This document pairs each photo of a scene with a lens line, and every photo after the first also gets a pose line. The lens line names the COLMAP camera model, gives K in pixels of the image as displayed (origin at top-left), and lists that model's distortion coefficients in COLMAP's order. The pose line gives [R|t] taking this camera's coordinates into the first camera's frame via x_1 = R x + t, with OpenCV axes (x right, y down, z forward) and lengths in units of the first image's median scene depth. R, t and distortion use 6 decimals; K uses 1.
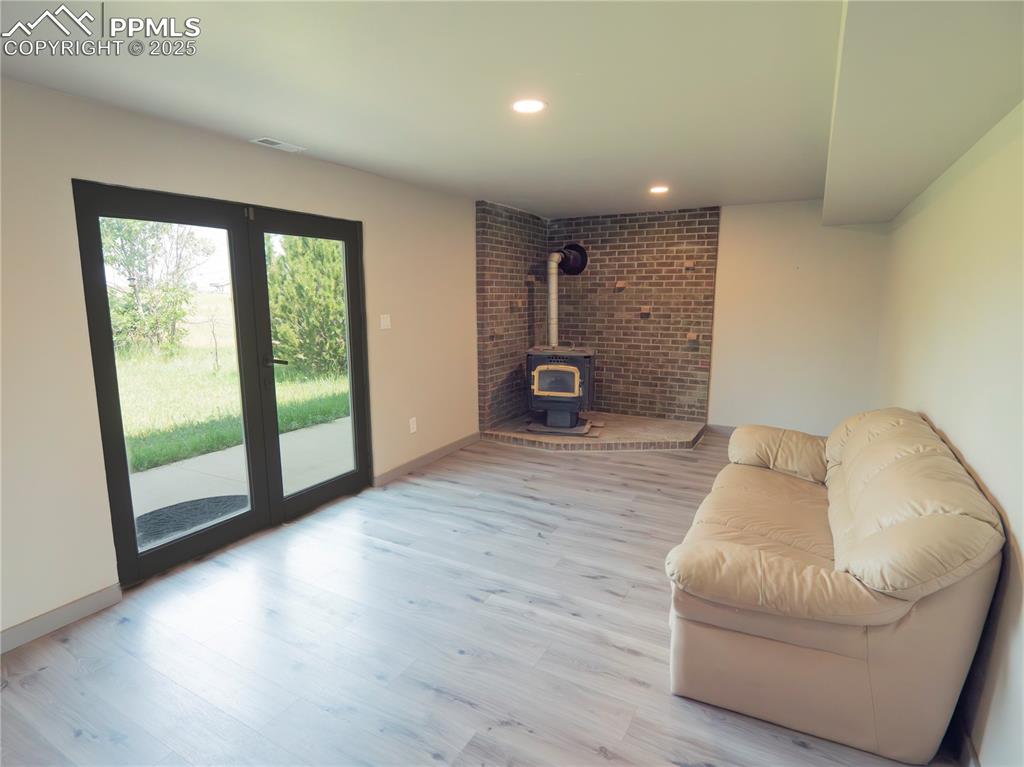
lens RADIAL K [[548.5, 0, 501.5], [0, 548.5, 377.6], [0, 0, 1]] dist [-0.004831, -0.009358]
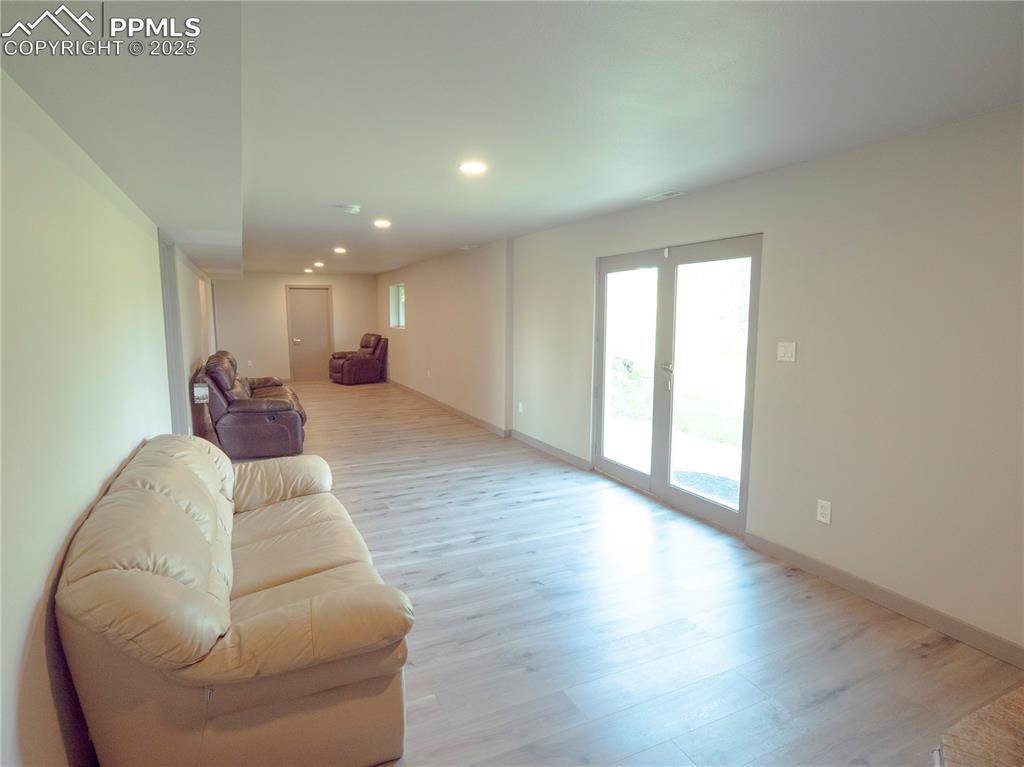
lens RADIAL K [[548.5, 0, 501.5], [0, 548.5, 377.6], [0, 0, 1]] dist [-0.004831, -0.009358]
pose [[-0.581740, 0.101742, -0.806986, 0.475456], [-0.120696, 0.970364, 0.209347, -0.132432], [0.804370, 0.219185, -0.552220, 0.818517]]
